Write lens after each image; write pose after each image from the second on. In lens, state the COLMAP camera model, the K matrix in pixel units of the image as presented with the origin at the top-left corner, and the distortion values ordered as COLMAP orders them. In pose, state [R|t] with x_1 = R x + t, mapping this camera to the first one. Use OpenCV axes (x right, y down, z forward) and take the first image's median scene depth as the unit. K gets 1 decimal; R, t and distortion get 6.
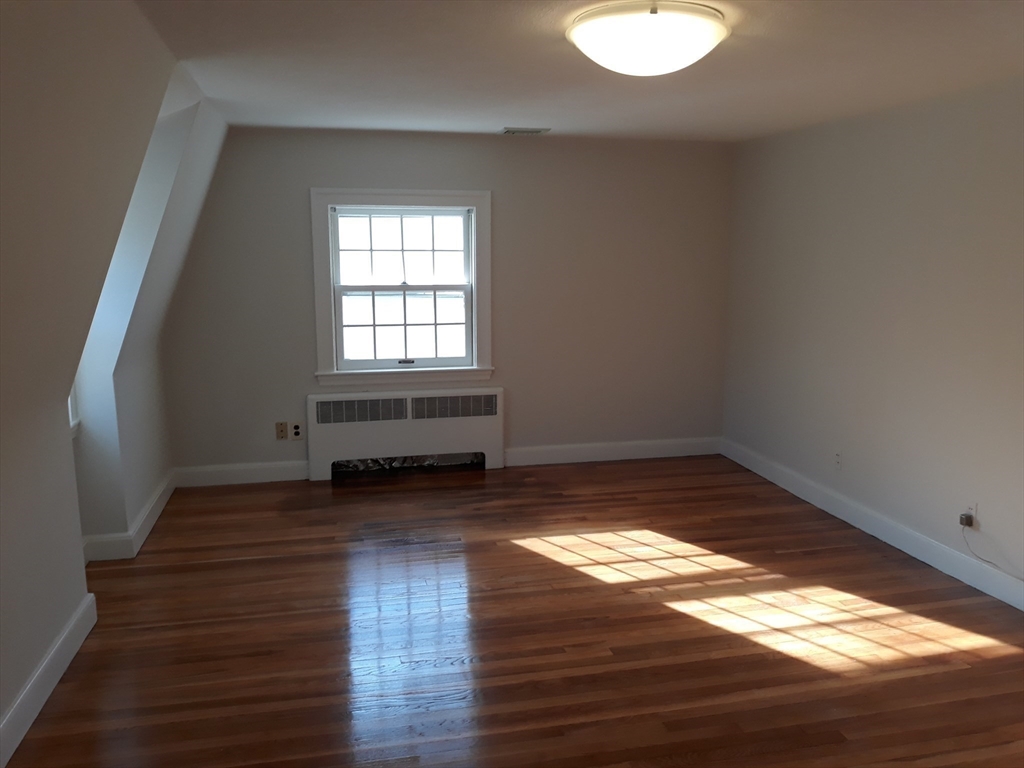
lens RADIAL K [[854.8, 0, 512.7], [0, 854.8, 385.8], [0, 0, 1]] dist [0.059275, -0.112662]
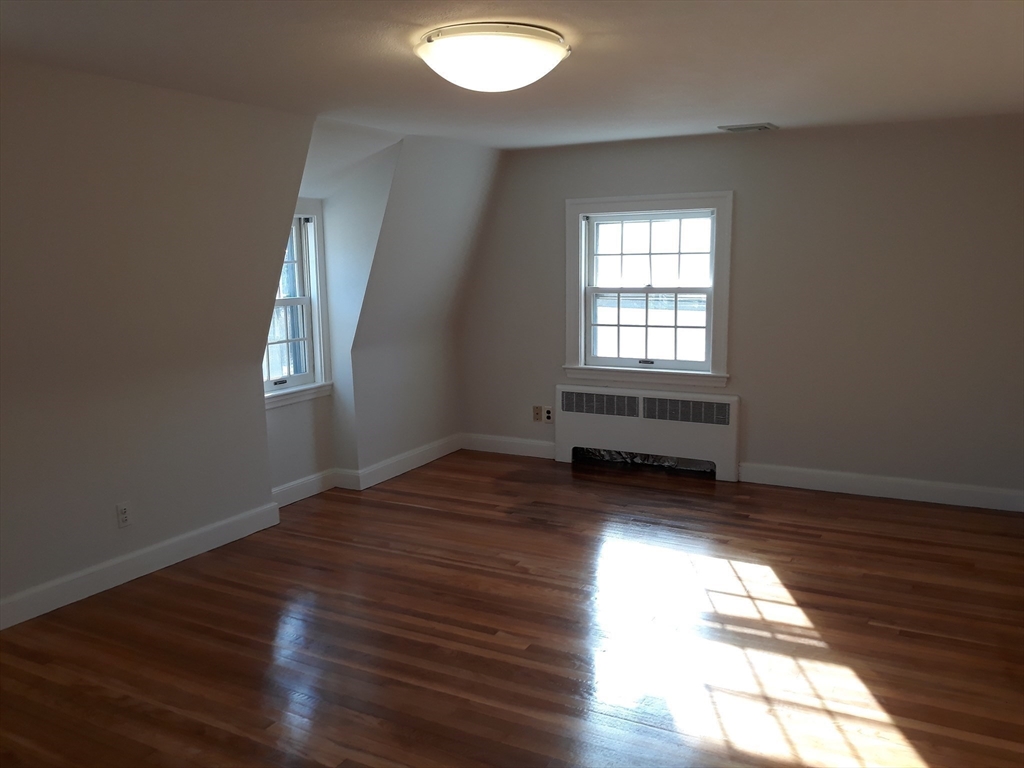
lens RADIAL K [[854.8, 0, 515.3], [0, 854.8, 381.5], [0, 0, 1]] dist [0.059275, -0.112662]
pose [[0.746785, 0.090232, -0.658916, 0.452600], [-0.094463, 0.995100, 0.029209, -0.020507], [0.658323, 0.040430, 0.751649, 0.126205]]
